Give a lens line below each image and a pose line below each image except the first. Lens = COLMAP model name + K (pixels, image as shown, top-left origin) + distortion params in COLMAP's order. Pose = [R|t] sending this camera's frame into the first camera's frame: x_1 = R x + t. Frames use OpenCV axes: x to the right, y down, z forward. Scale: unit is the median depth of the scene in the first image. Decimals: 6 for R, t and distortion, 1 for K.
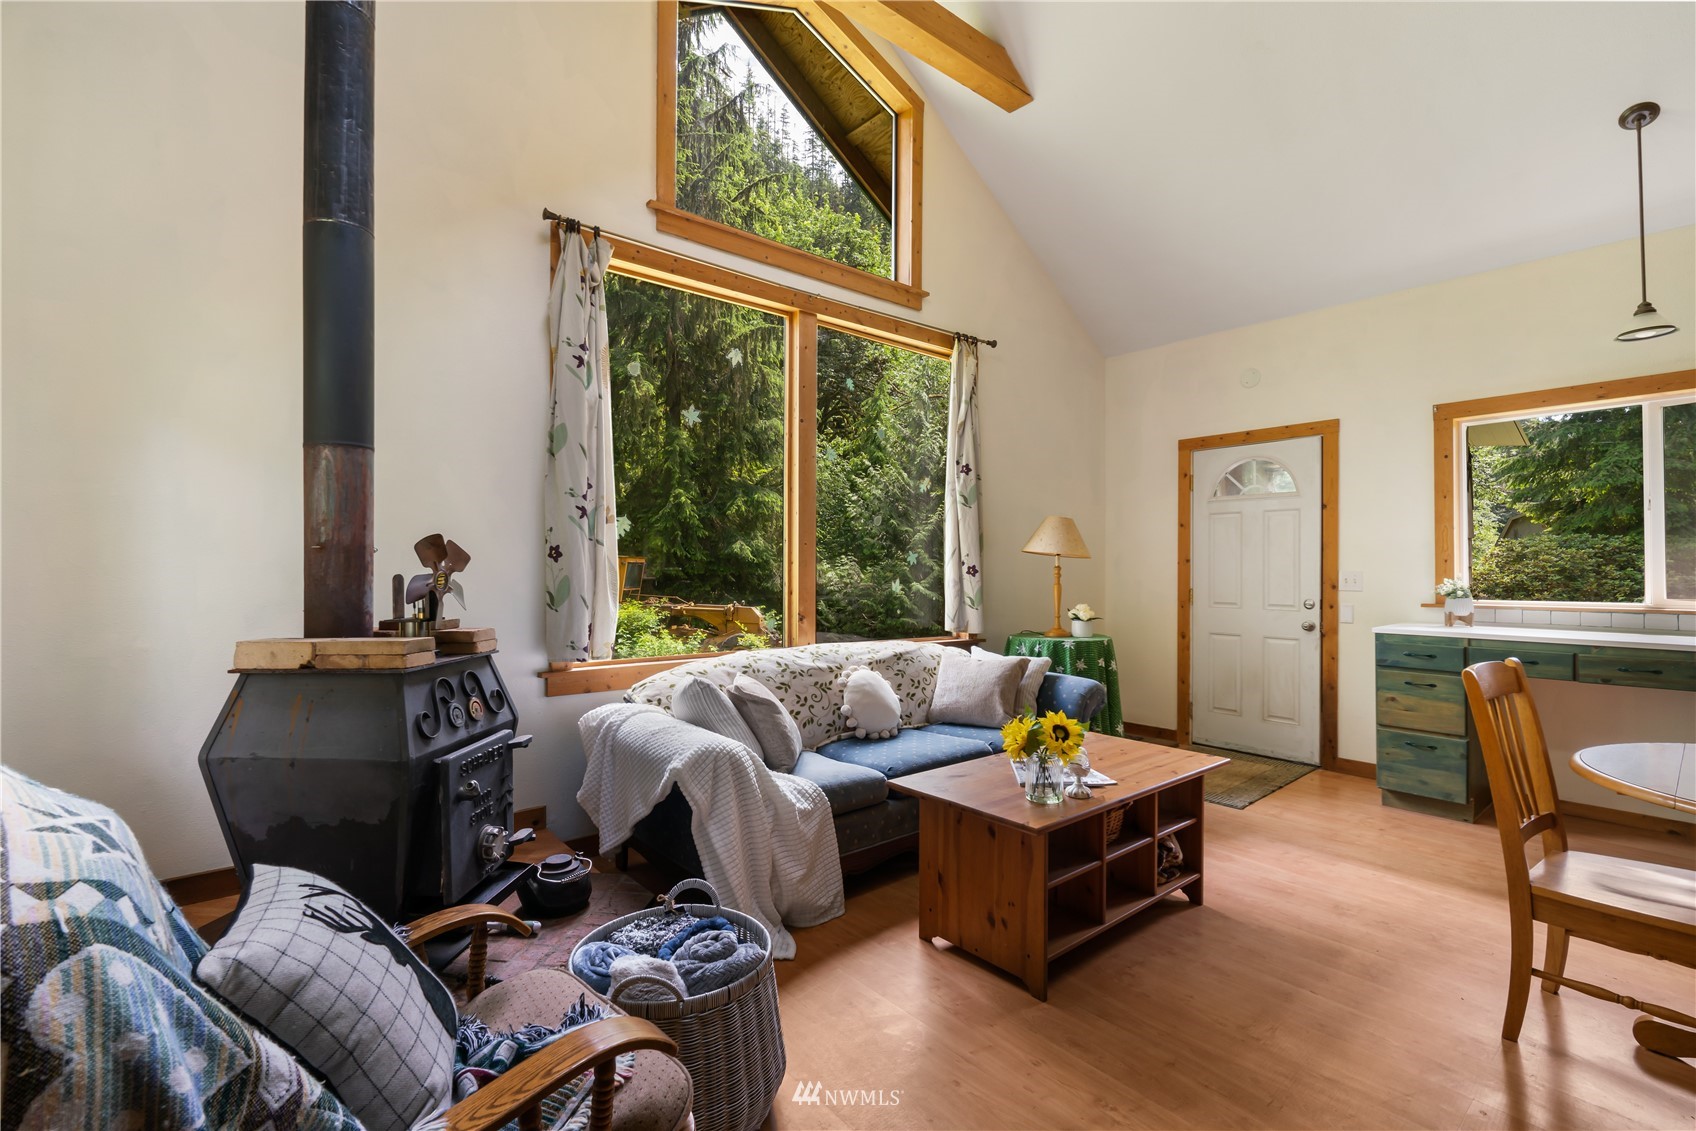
lens RADIAL K [[764.0, 0, 849.0], [0, 764.0, 559.9], [0, 0, 1]] dist [-0.004151, 0.000295]
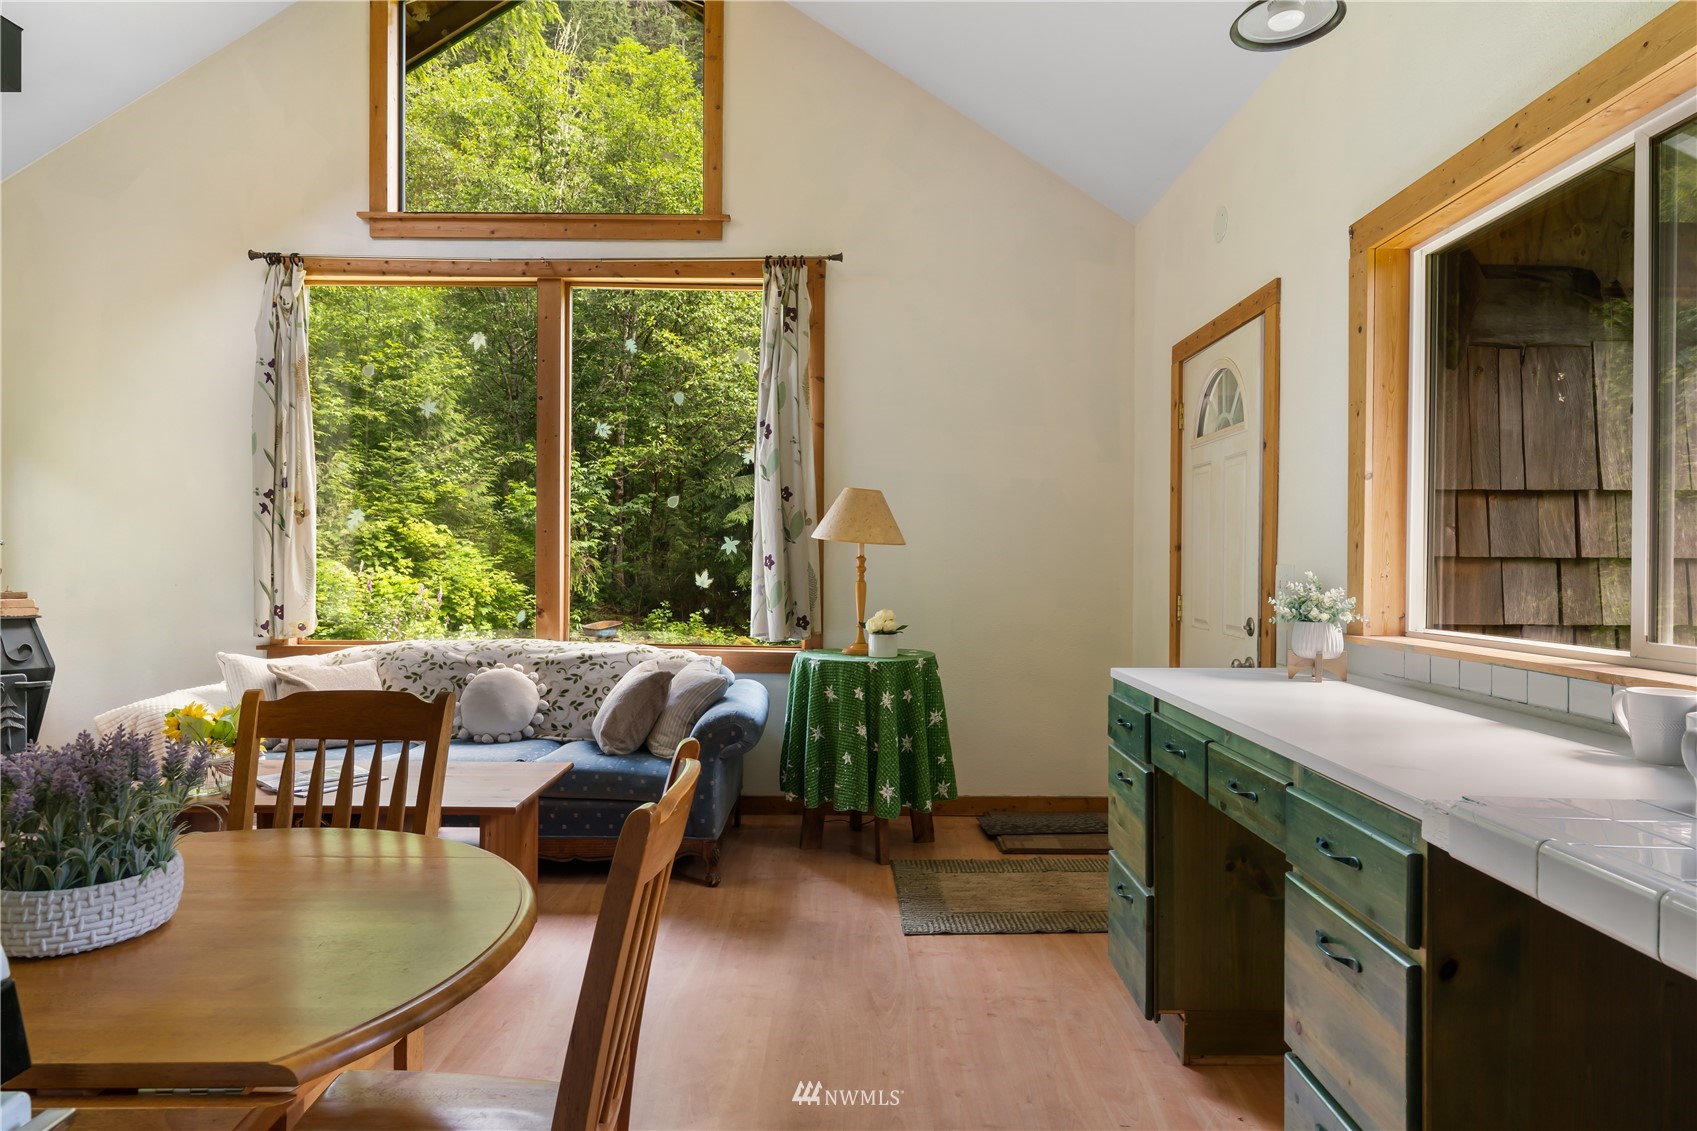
lens RADIAL K [[971.9, 0, 855.4], [0, 971.9, 563.5], [0, 0, 1]] dist [-0.007407, 0.001954]
pose [[0.767368, 0.006375, -0.641176, 0.964007], [0.002174, 0.999919, 0.012545, 0.004225], [0.641204, -0.011020, 0.767292, 0.334693]]
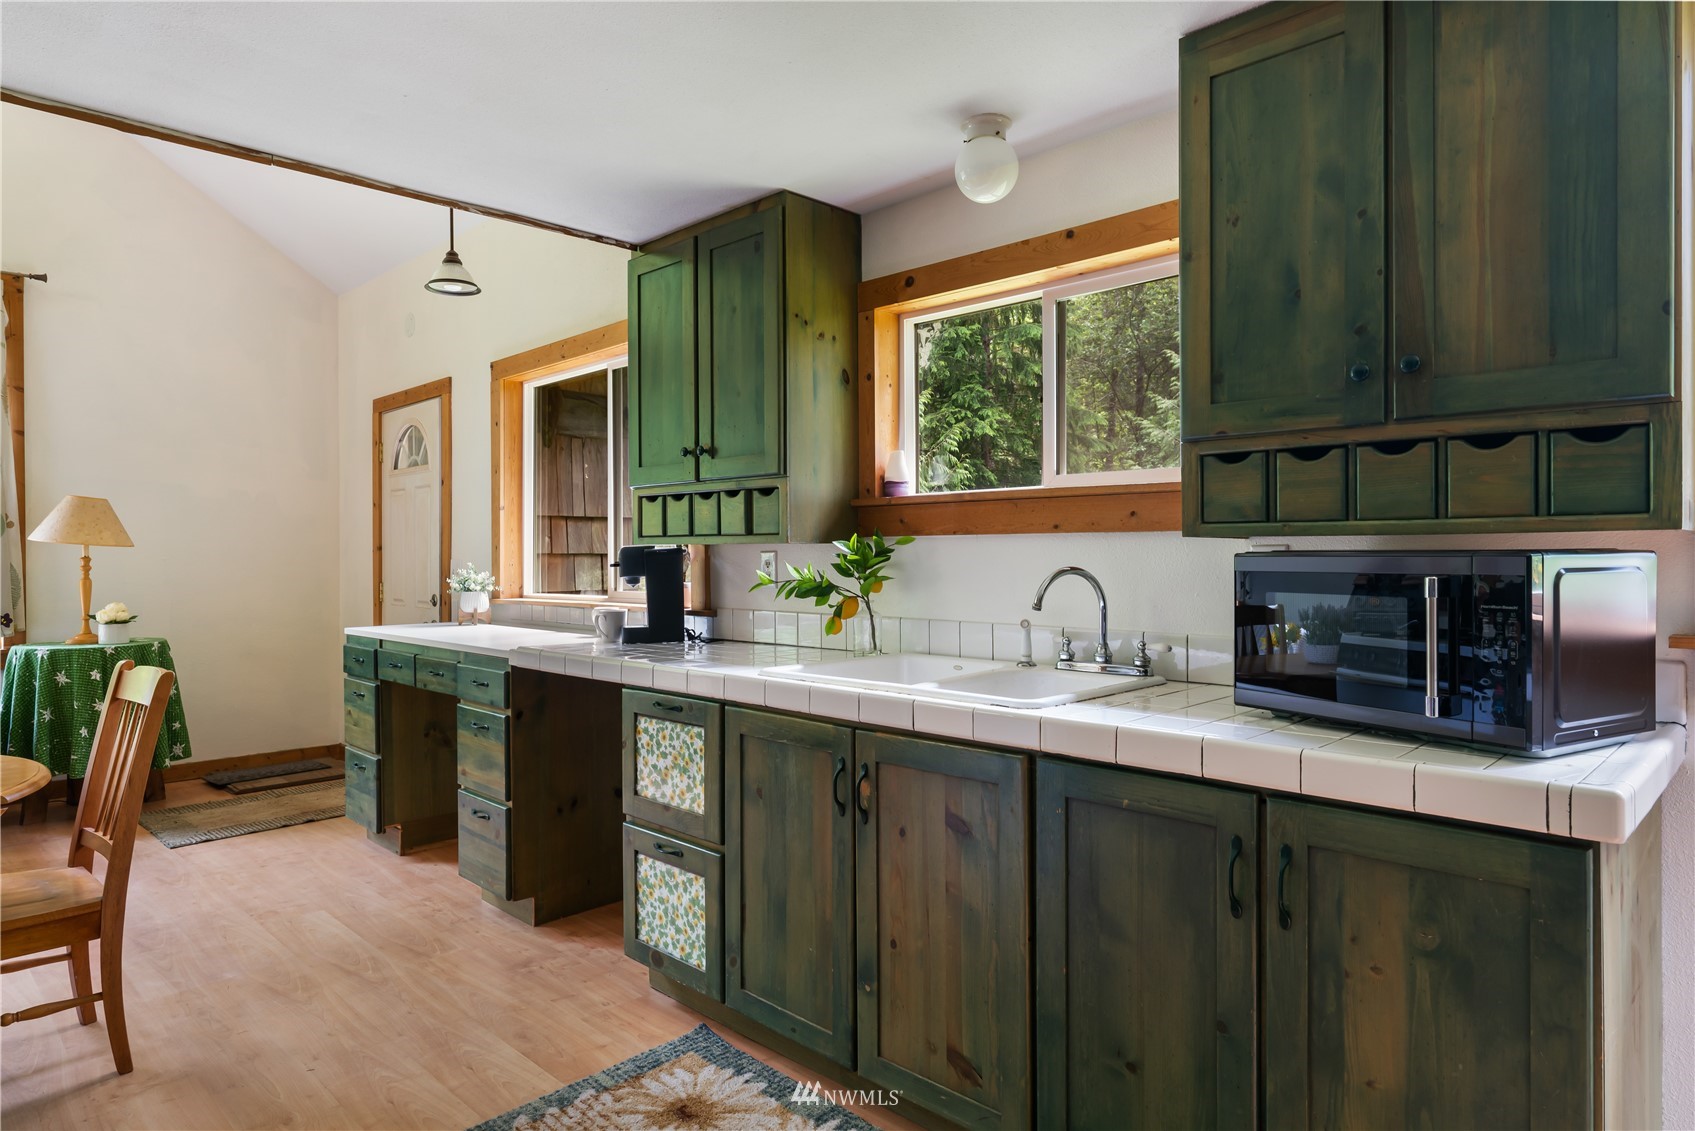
lens RADIAL K [[1005.9, 0, 854.5], [0, 1005.9, 554.2], [0, 0, 1]] dist [-0.001355, 0.003815]
pose [[0.995482, -0.006466, 0.094727, 1.107884], [0.005573, 0.999938, 0.009689, -0.000023], [-0.094784, -0.009118, 0.995456, -0.152728]]
